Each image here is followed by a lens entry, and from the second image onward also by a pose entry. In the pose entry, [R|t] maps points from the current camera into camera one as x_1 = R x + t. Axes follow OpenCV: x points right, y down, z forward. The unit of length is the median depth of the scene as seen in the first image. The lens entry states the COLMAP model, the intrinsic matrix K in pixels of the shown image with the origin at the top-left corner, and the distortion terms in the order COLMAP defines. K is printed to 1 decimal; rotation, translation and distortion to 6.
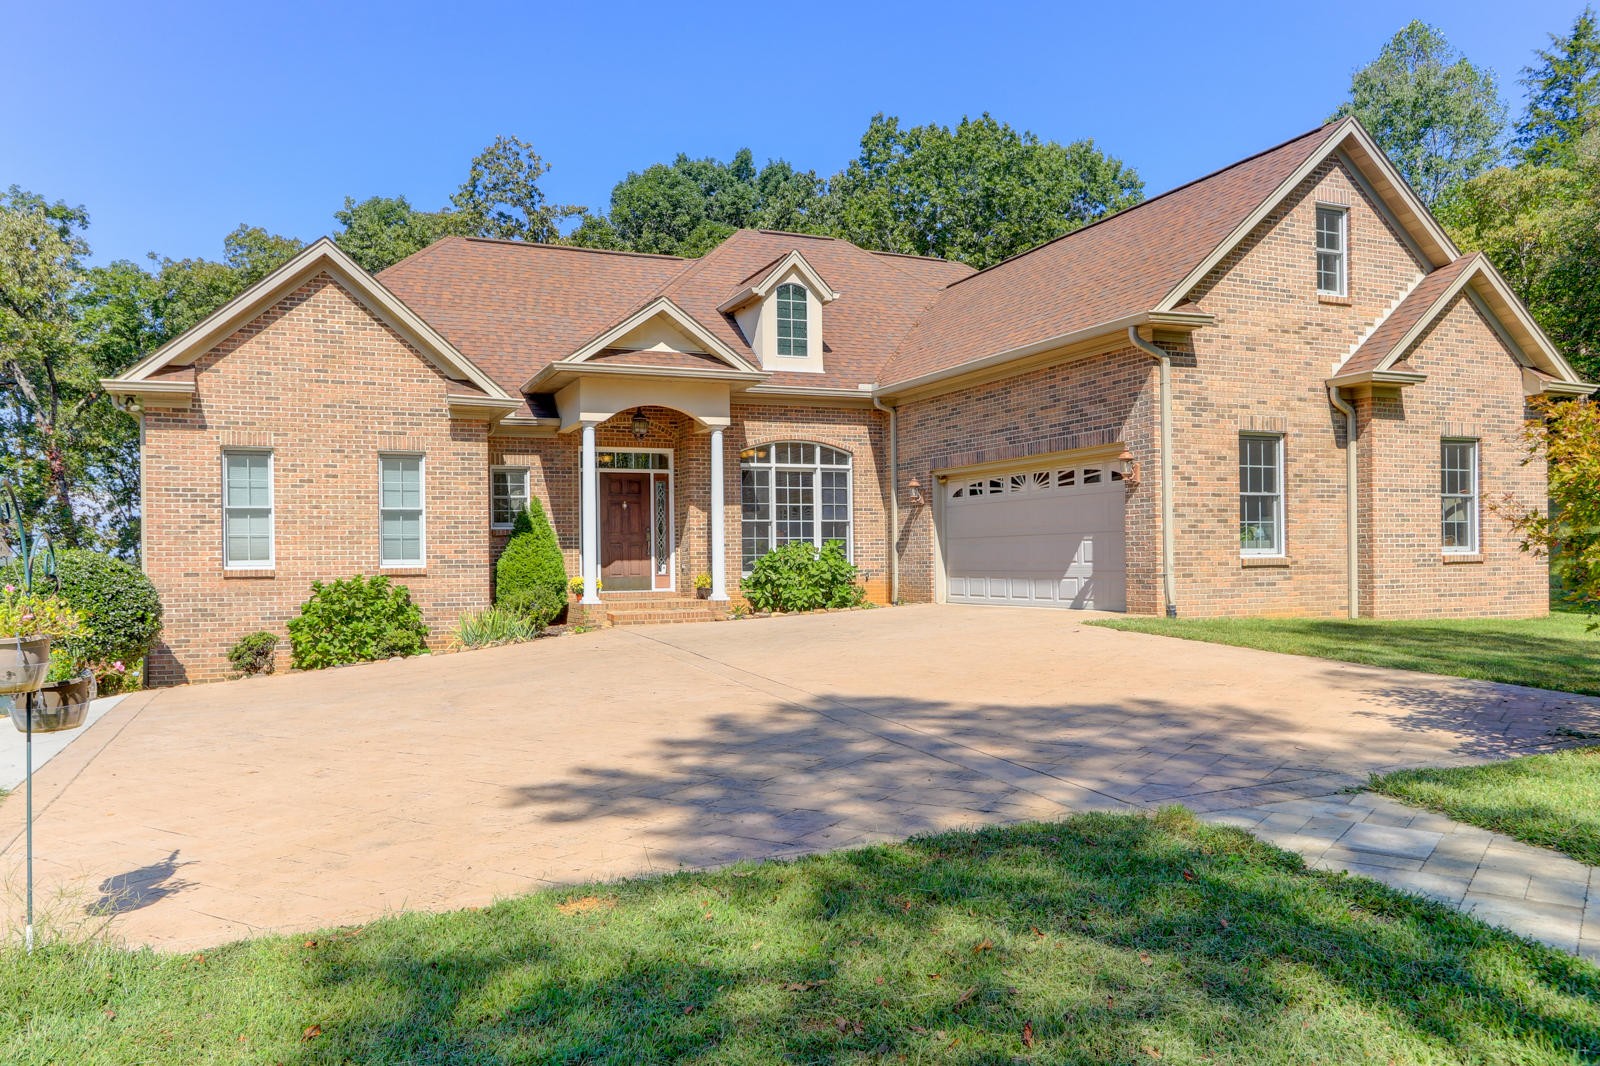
lens RADIAL K [[1175.6, 0, 800.0], [0, 1175.6, 533.0], [0, 0, 1]] dist [-0.008739, 0.000245]
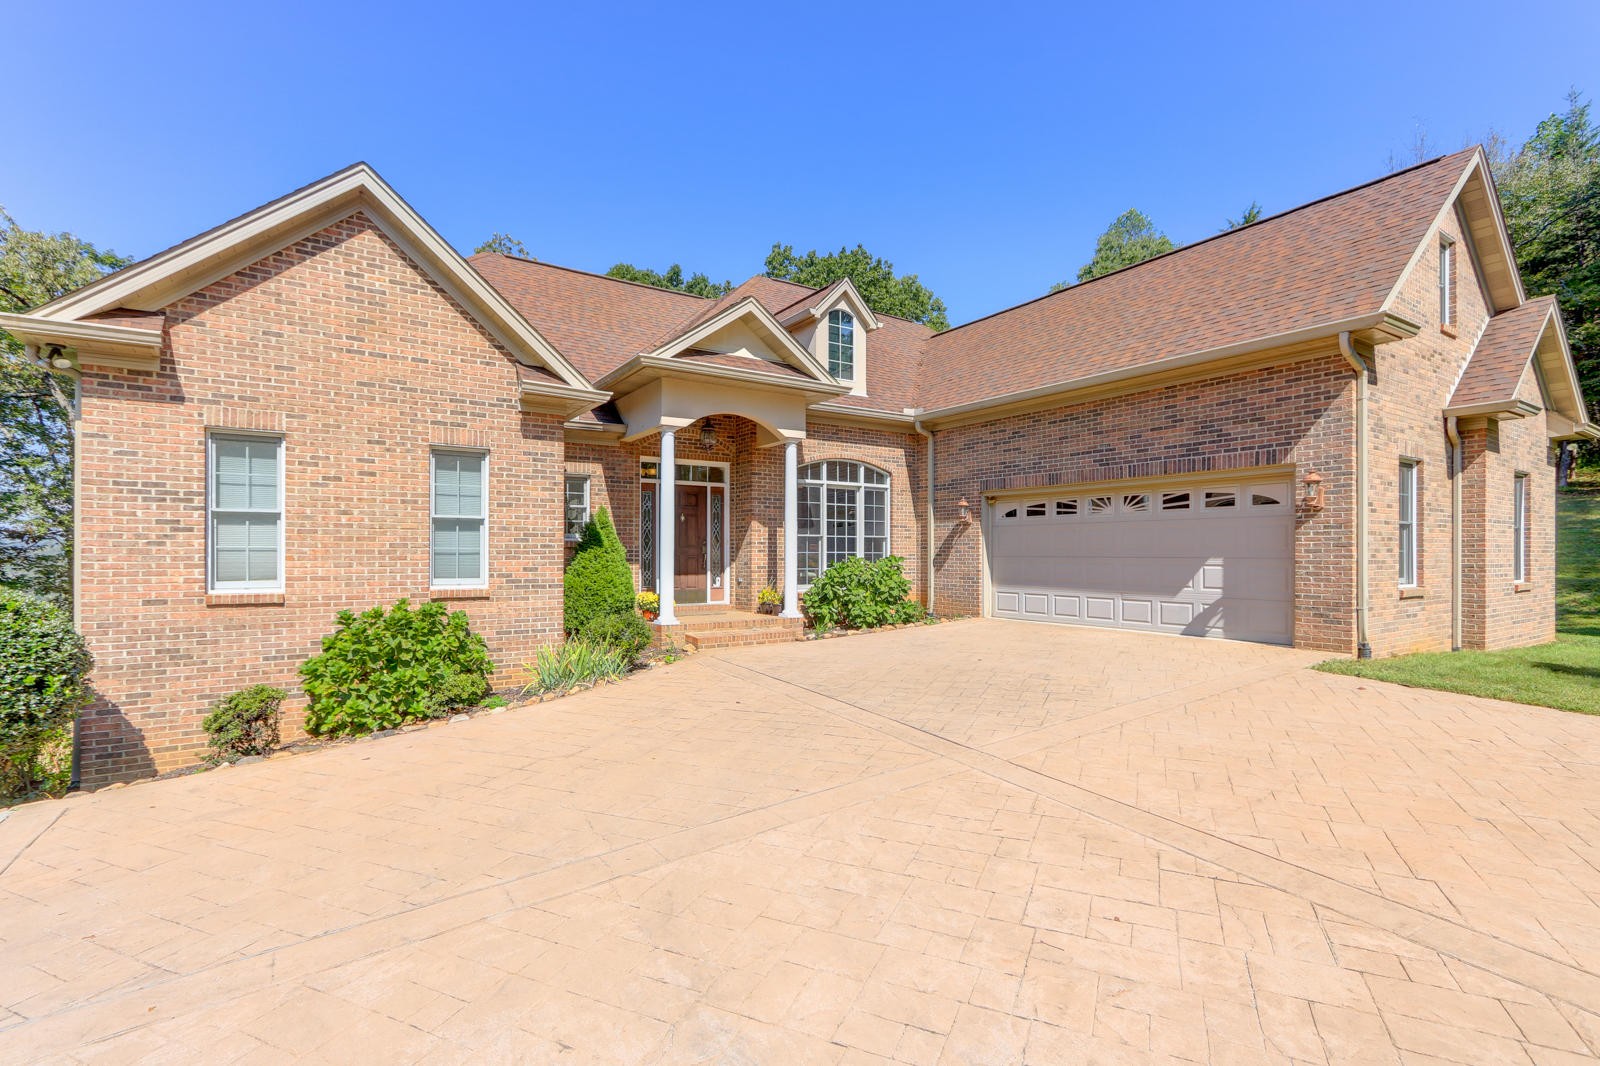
lens RADIAL K [[732.7, 0, 796.9], [0, 732.7, 539.9], [0, 0, 1]] dist [0.002842, -0.000450]
pose [[0.985895, 0.017691, 0.166428, -0.185900], [-0.018573, 0.999820, 0.003747, -0.010629], [-0.166332, -0.006785, 0.986047, 0.442366]]
